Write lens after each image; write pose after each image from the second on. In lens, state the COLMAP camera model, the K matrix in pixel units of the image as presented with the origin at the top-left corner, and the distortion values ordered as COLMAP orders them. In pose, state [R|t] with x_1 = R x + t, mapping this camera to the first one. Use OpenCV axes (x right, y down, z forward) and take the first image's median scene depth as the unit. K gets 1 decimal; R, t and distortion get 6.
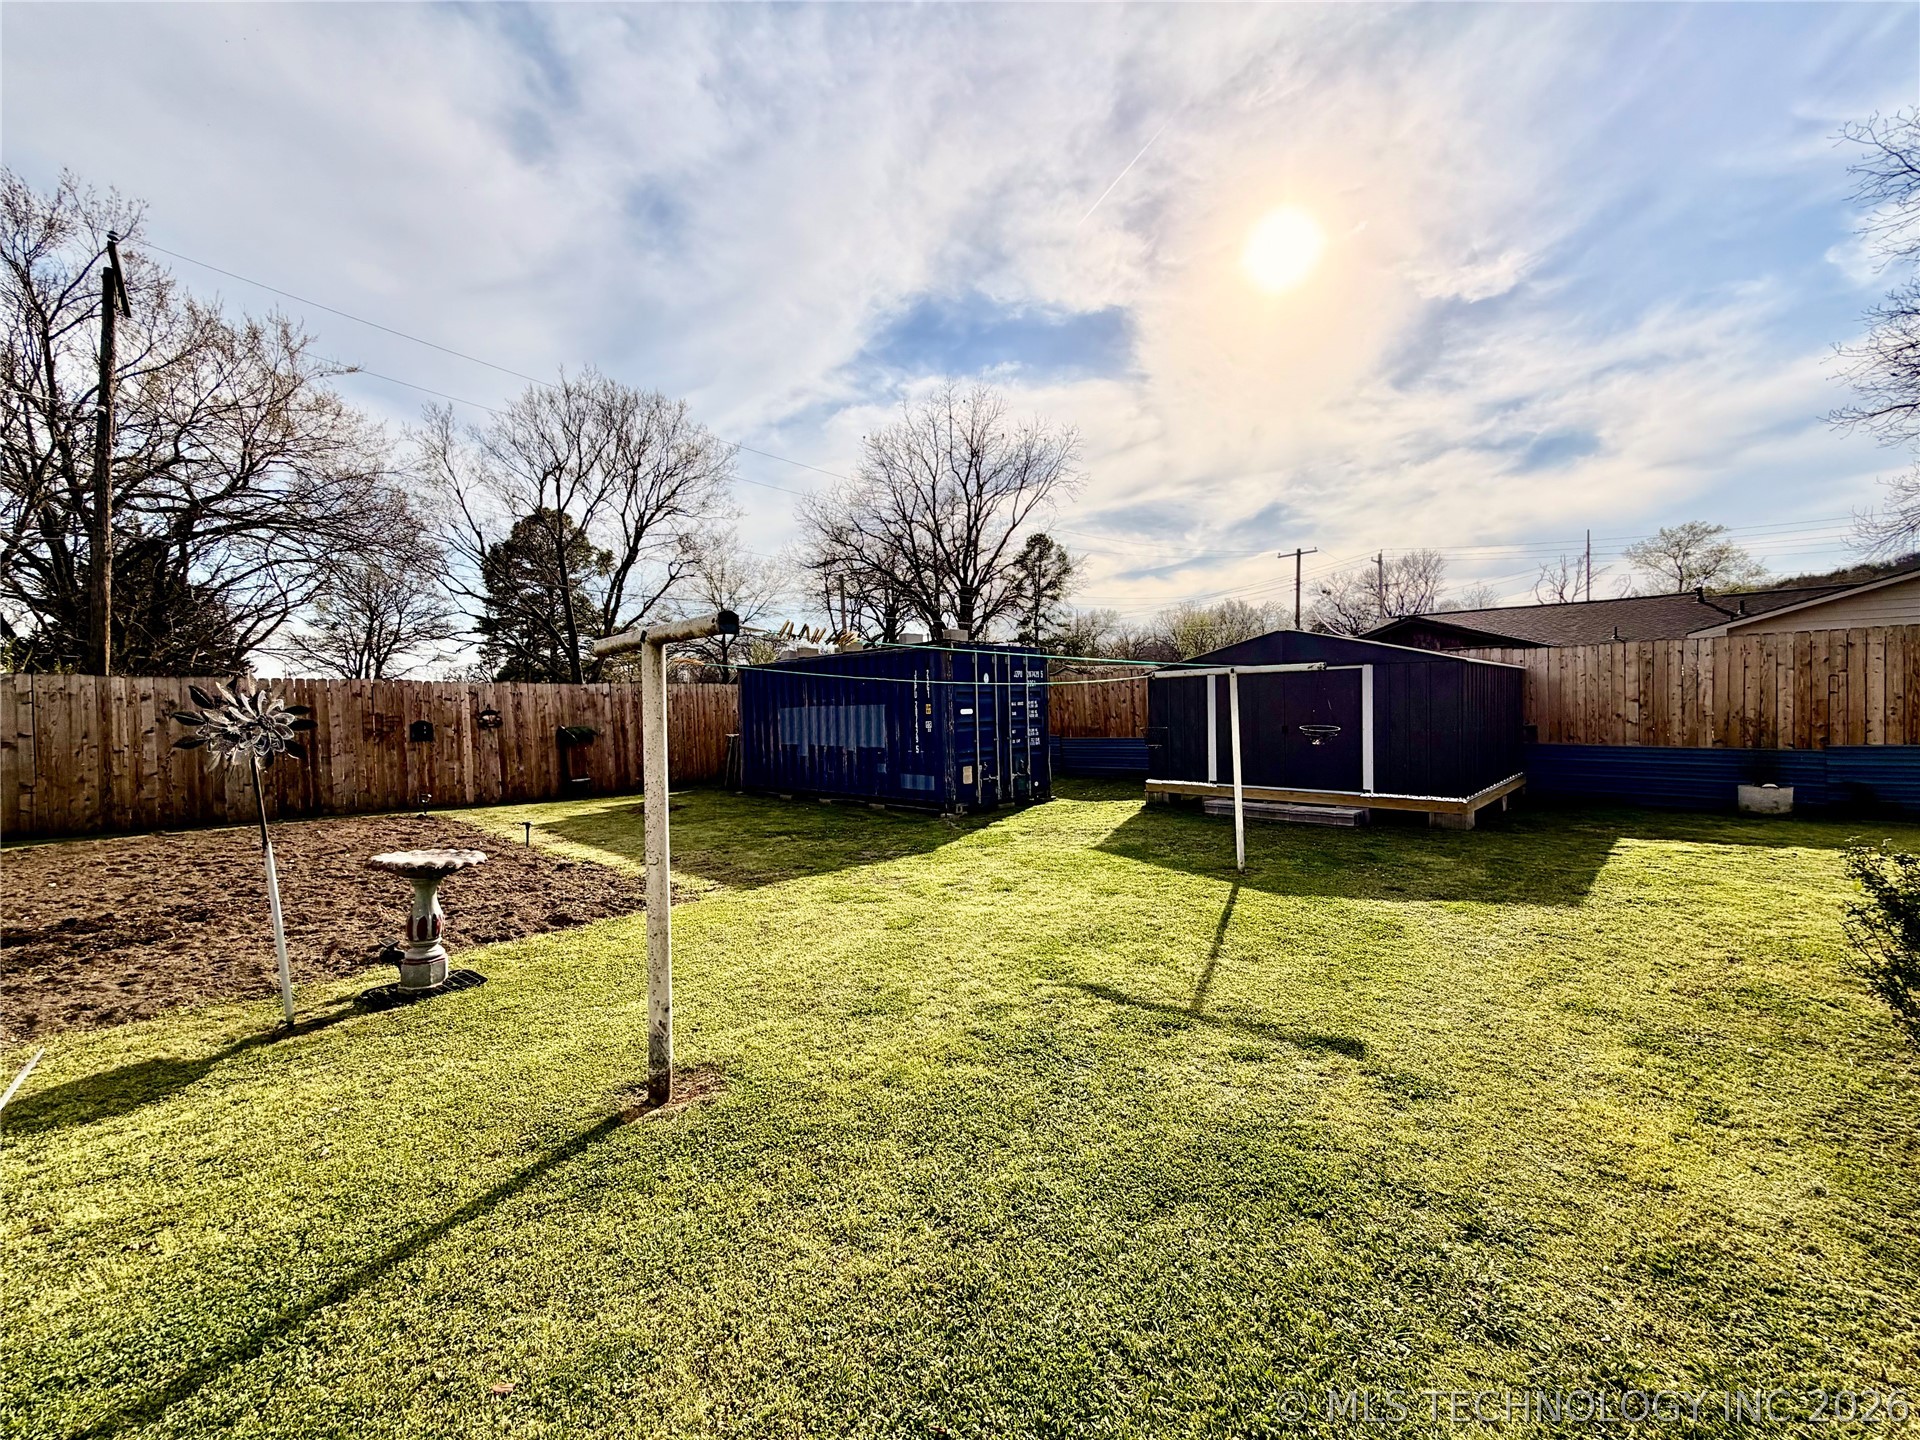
lens RADIAL K [[766.0, 0, 971.6], [0, 766.0, 704.8], [0, 0, 1]] dist [-0.001038, -0.000146]
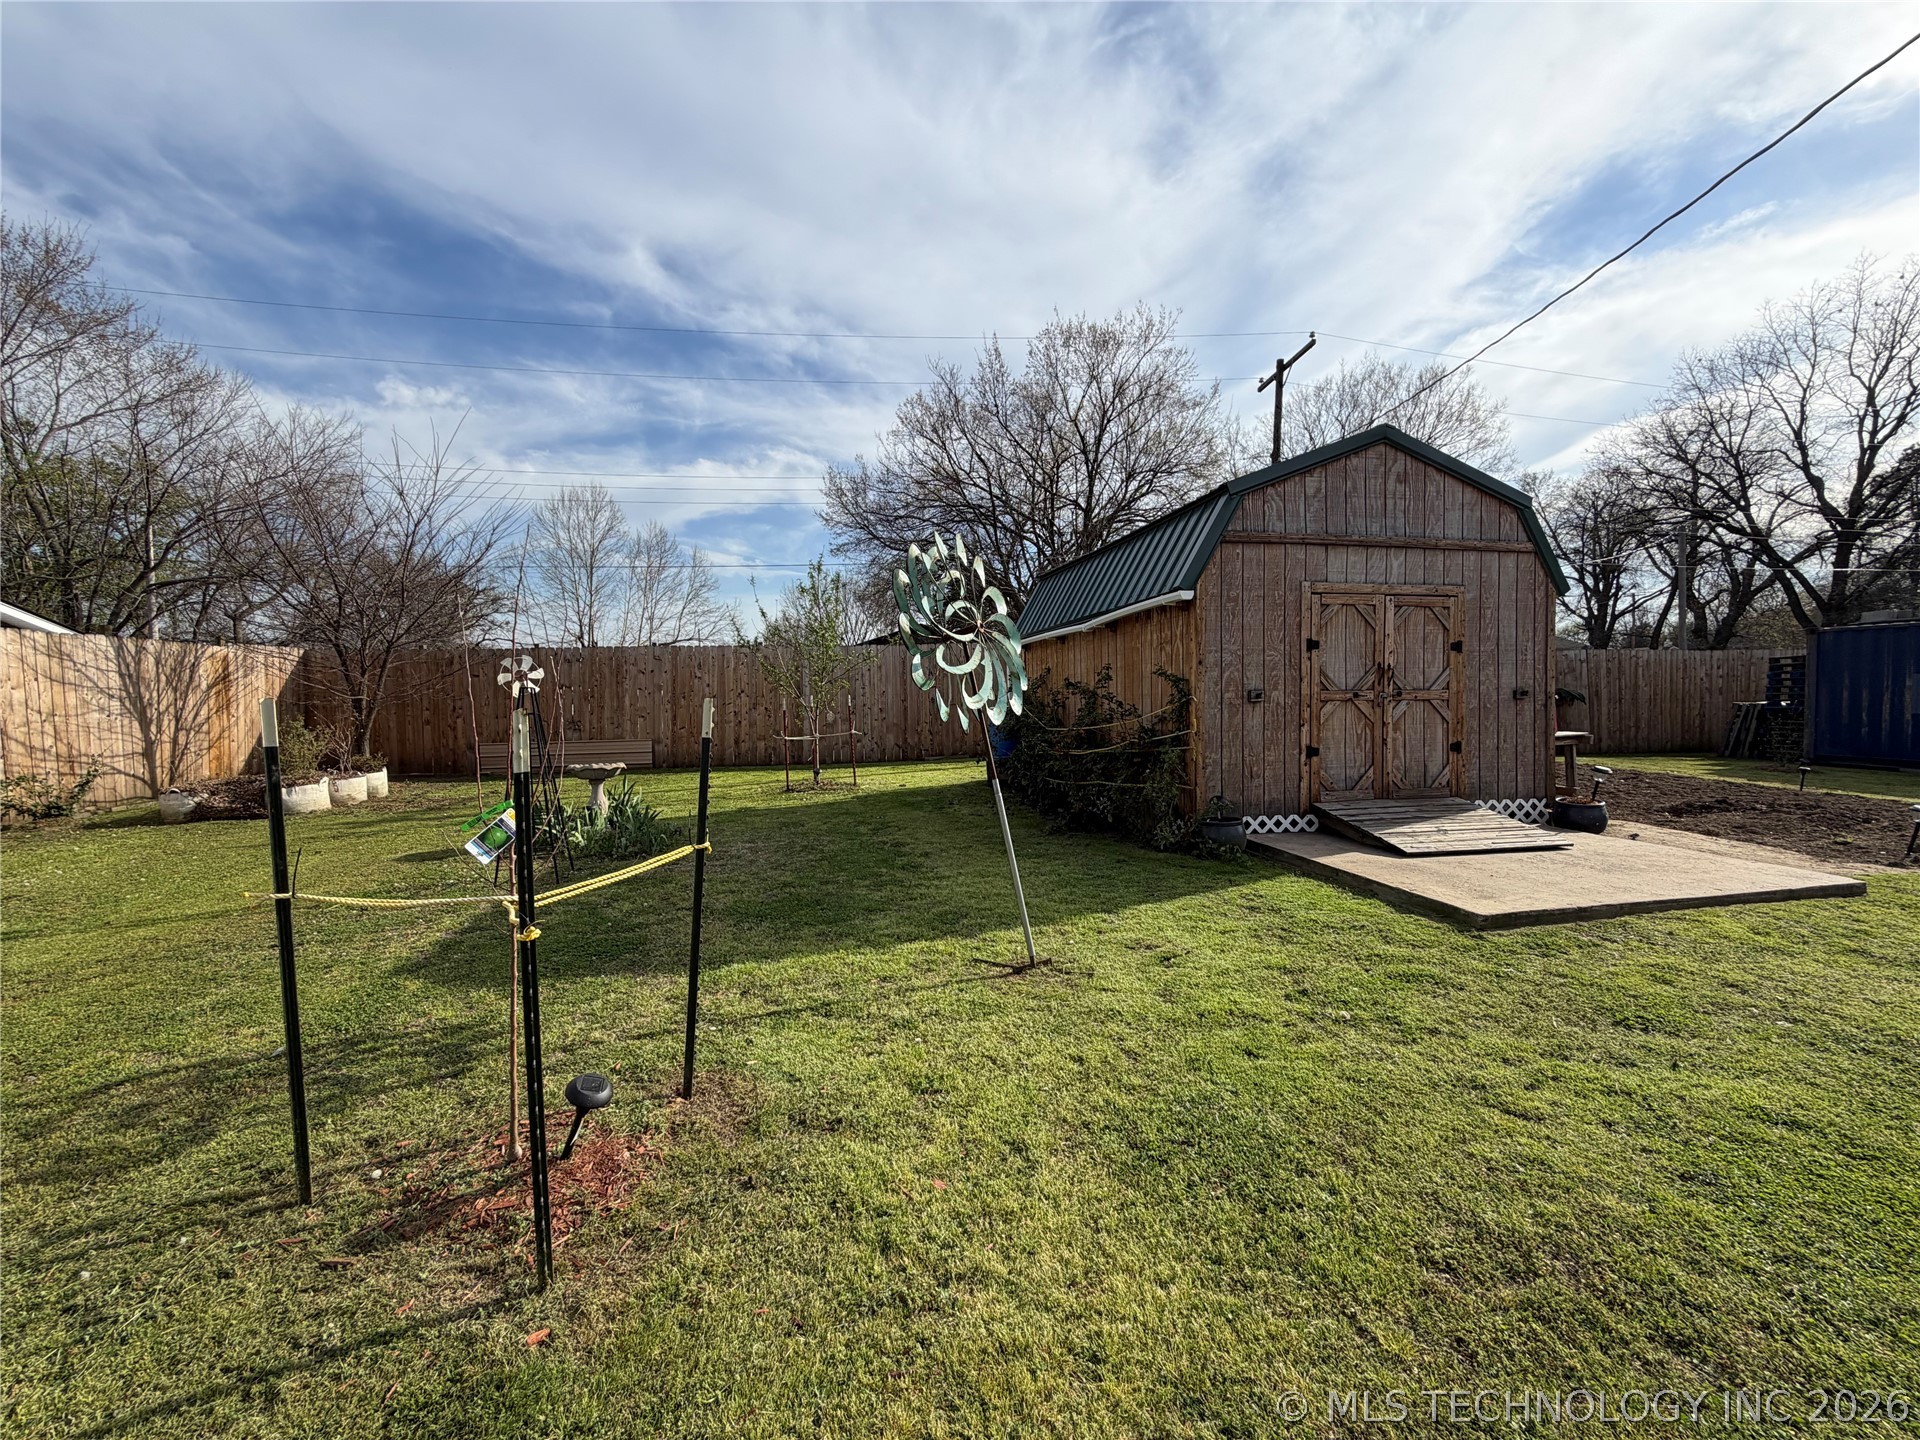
lens RADIAL K [[766.0, 0, 931.5], [0, 766.0, 730.0], [0, 0, 1]] dist [-0.001038, -0.000146]
pose [[0.776701, 0.054780, -0.627483, -0.124334], [-0.015703, 0.997585, 0.067653, 0.006425], [0.629674, -0.042692, 0.775686, -0.097674]]
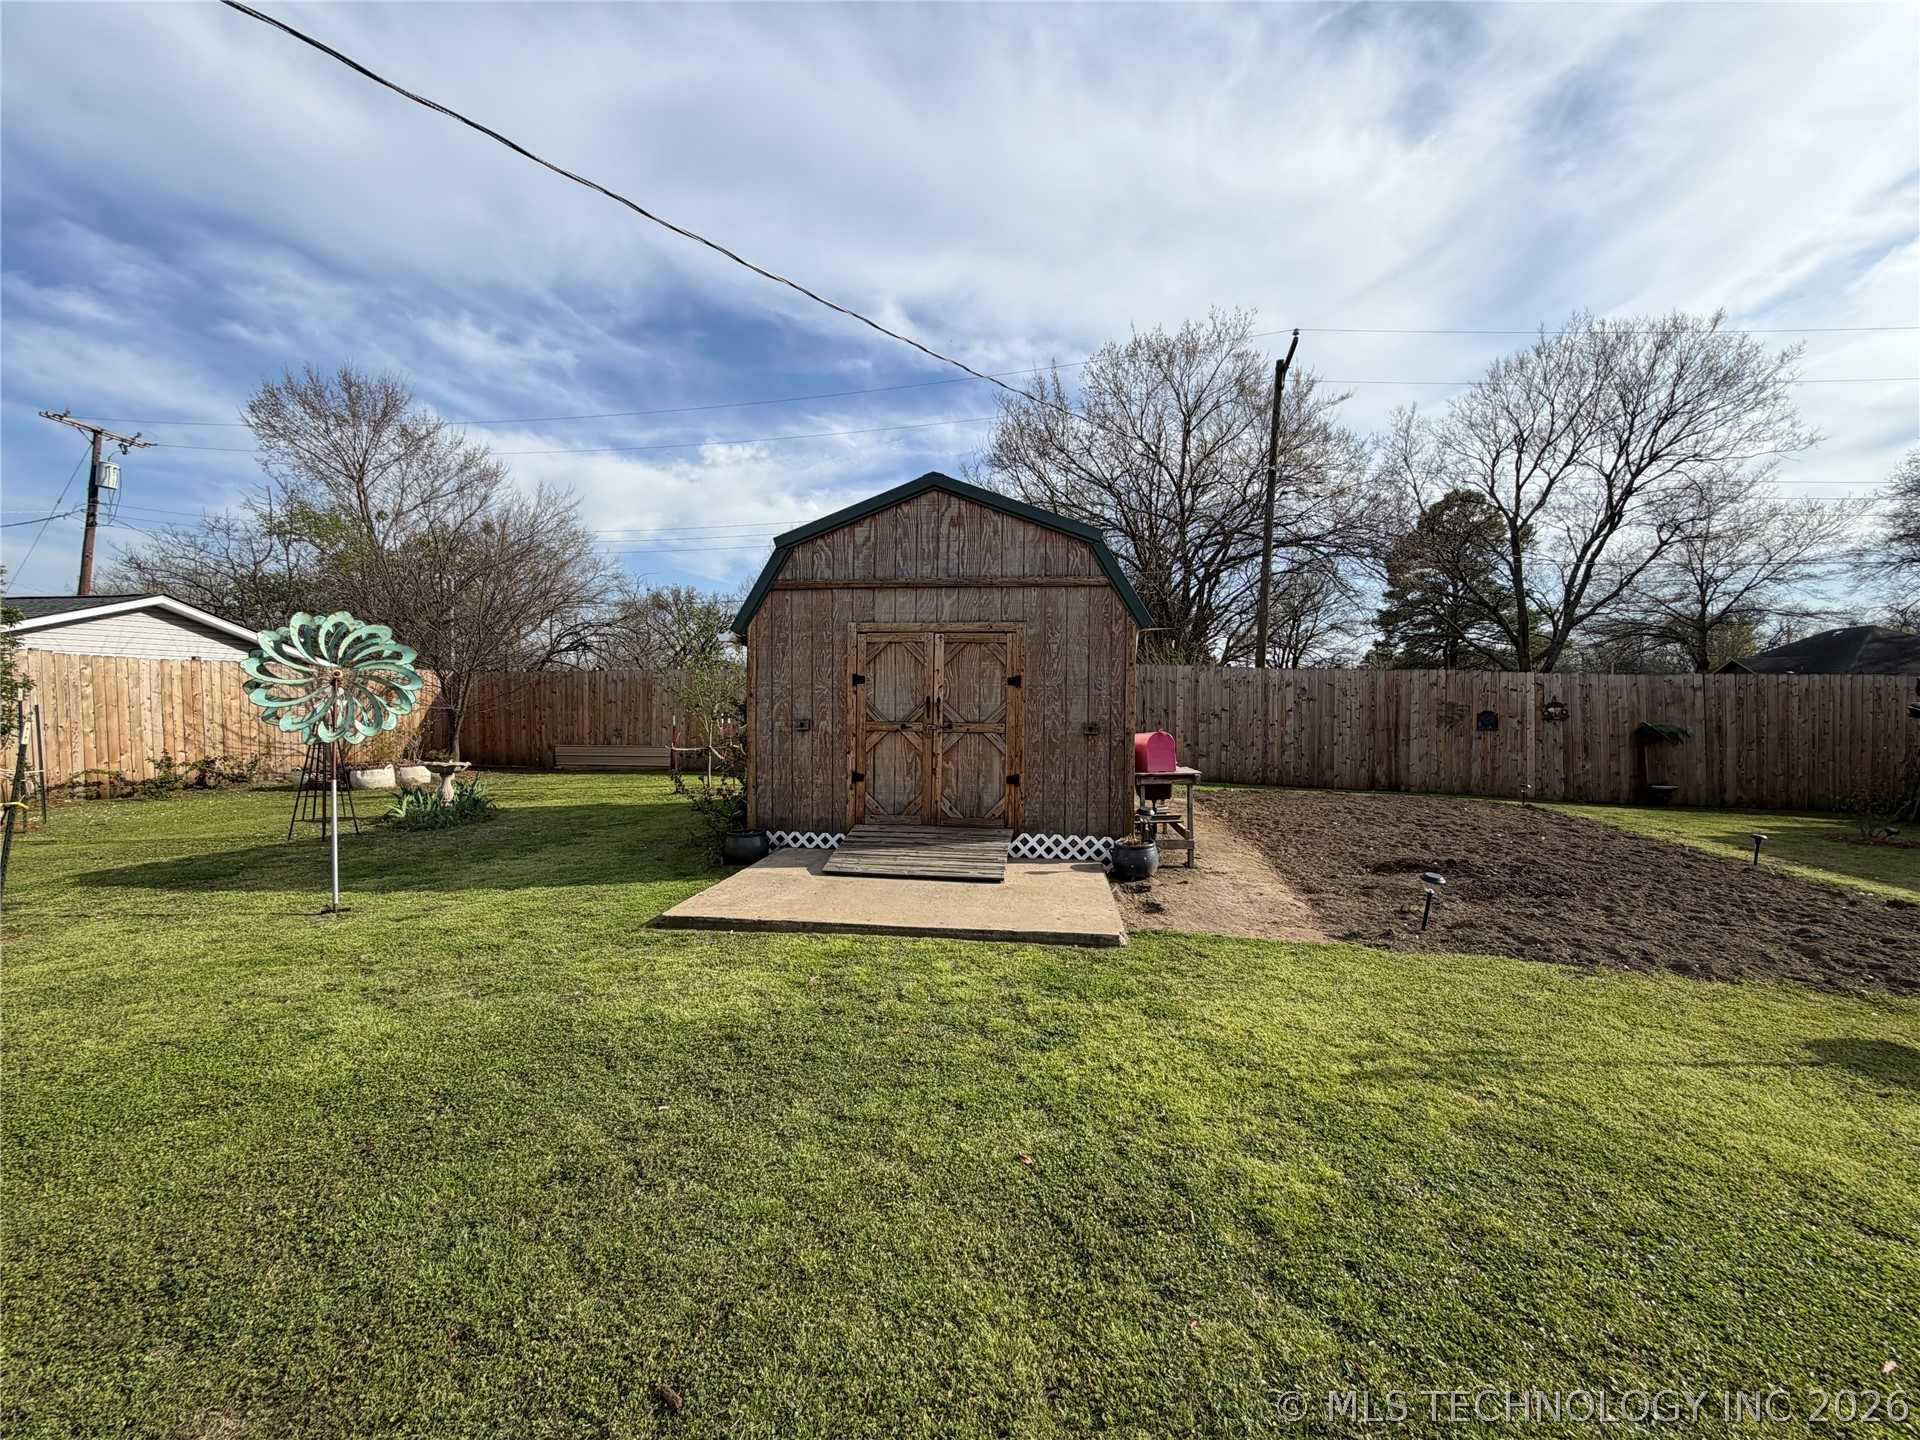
lens RADIAL K [[766.0, 0, 944.6], [0, 766.0, 714.1], [0, 0, 1]] dist [-0.001038, -0.000146]
pose [[0.520803, 0.044681, -0.852507, -0.034601], [-0.026069, 0.998996, 0.036433, 0.001145], [0.853279, 0.003250, 0.521445, -0.022871]]
